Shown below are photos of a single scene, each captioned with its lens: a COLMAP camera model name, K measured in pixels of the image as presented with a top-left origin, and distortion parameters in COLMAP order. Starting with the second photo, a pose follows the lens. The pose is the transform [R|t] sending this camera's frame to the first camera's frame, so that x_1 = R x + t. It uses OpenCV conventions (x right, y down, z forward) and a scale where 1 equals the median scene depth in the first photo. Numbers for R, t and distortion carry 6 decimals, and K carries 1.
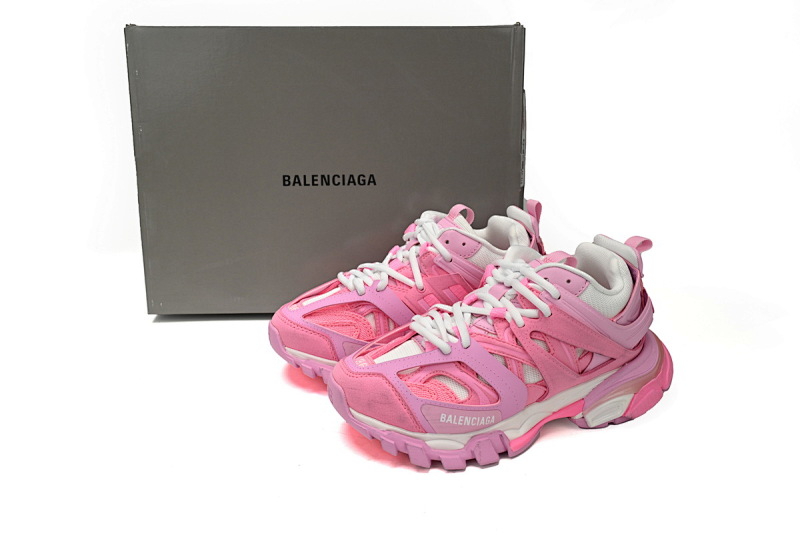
lens RADIAL K [[715.8, 0, 400.0], [0, 715.8, 266.5], [0, 0, 1]] dist [0.000221, 0.000934]
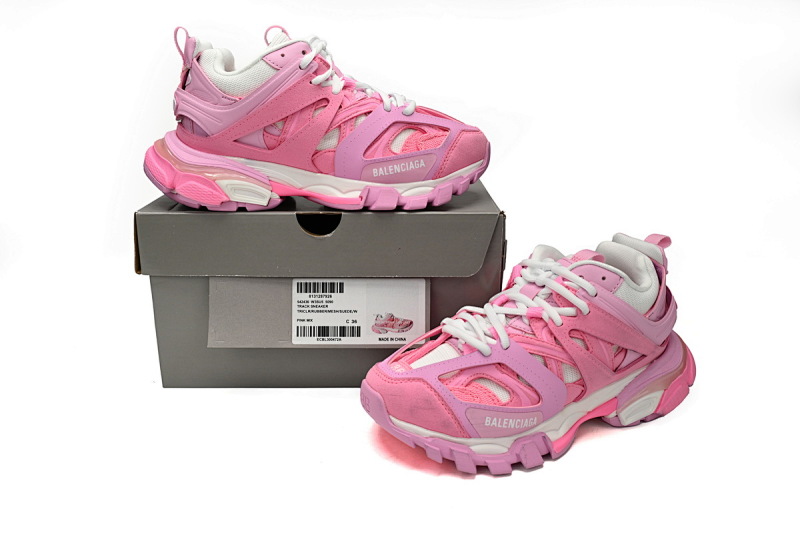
lens RADIAL K [[715.8, 0, 400.0], [0, 715.8, 266.5], [0, 0, 1]] dist [0.000221, 0.000934]
pose [[0.994587, -0.022968, 0.101333, -0.146556], [0.025618, 0.999361, -0.024924, 0.021794], [-0.100696, 0.027385, 0.994540, 0.038655]]
